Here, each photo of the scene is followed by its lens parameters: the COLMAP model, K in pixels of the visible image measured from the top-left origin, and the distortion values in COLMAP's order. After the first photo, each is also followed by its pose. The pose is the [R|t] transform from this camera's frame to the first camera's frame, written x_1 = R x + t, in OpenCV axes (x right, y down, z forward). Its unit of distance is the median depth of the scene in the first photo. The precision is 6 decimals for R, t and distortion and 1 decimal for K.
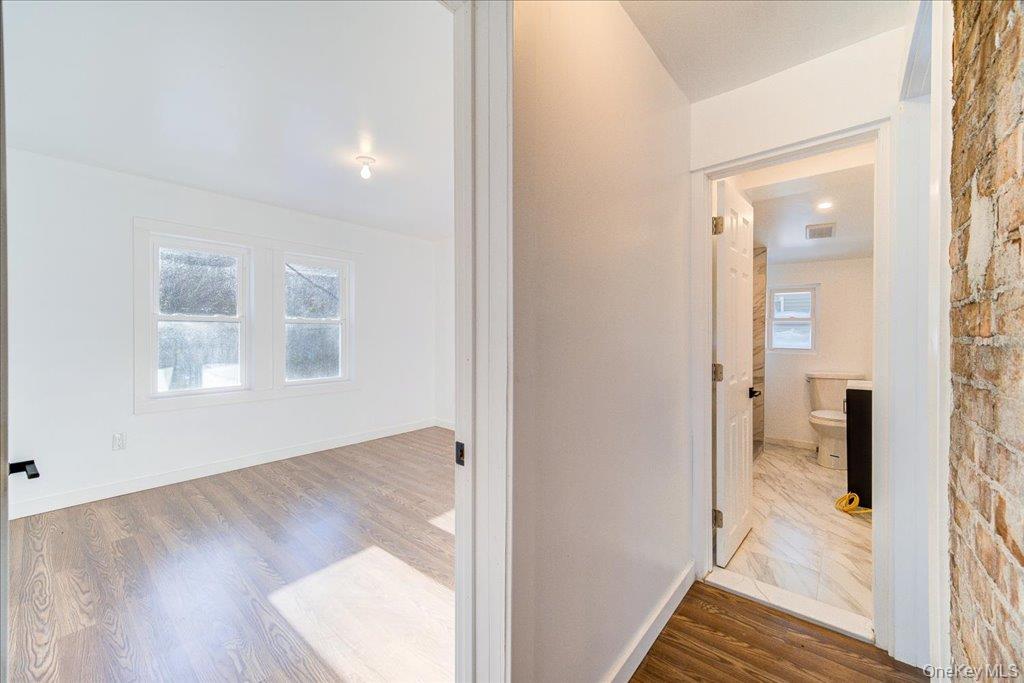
lens RADIAL K [[402.1, 0, 515.1], [0, 402.1, 340.2], [0, 0, 1]] dist [0.000031, 0.000051]
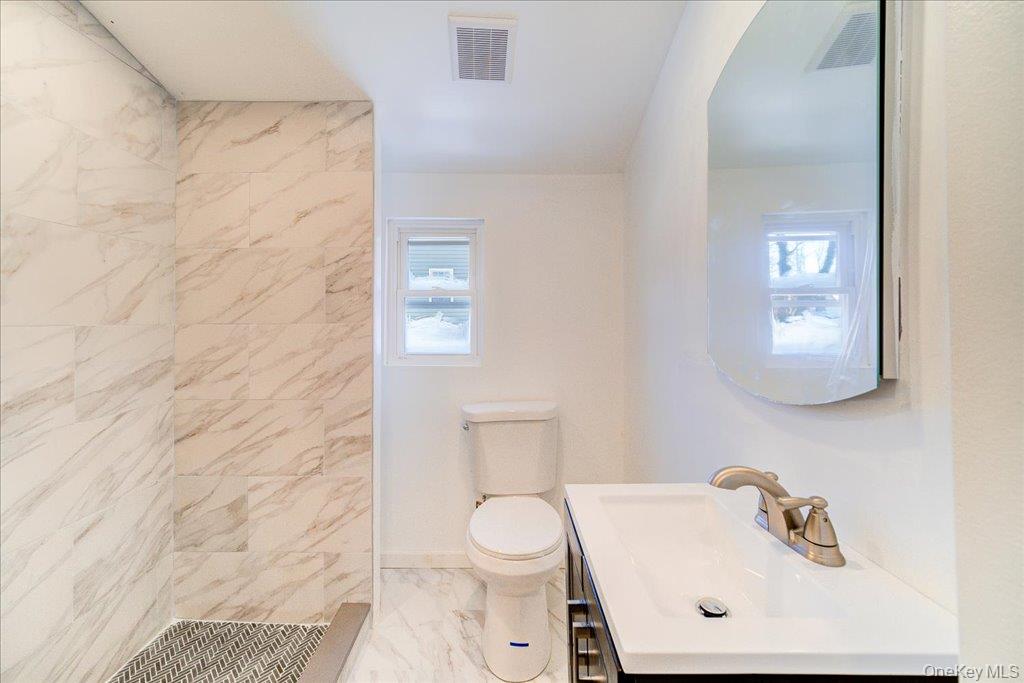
lens RADIAL K [[402.1, 0, 513.8], [0, 402.1, 335.5], [0, 0, 1]] dist [0.000031, 0.000051]
pose [[0.765425, -0.014597, 0.643359, 0.473864], [0.010696, 0.999893, 0.009961, -0.006619], [-0.643436, -0.000743, 0.765499, 0.610536]]
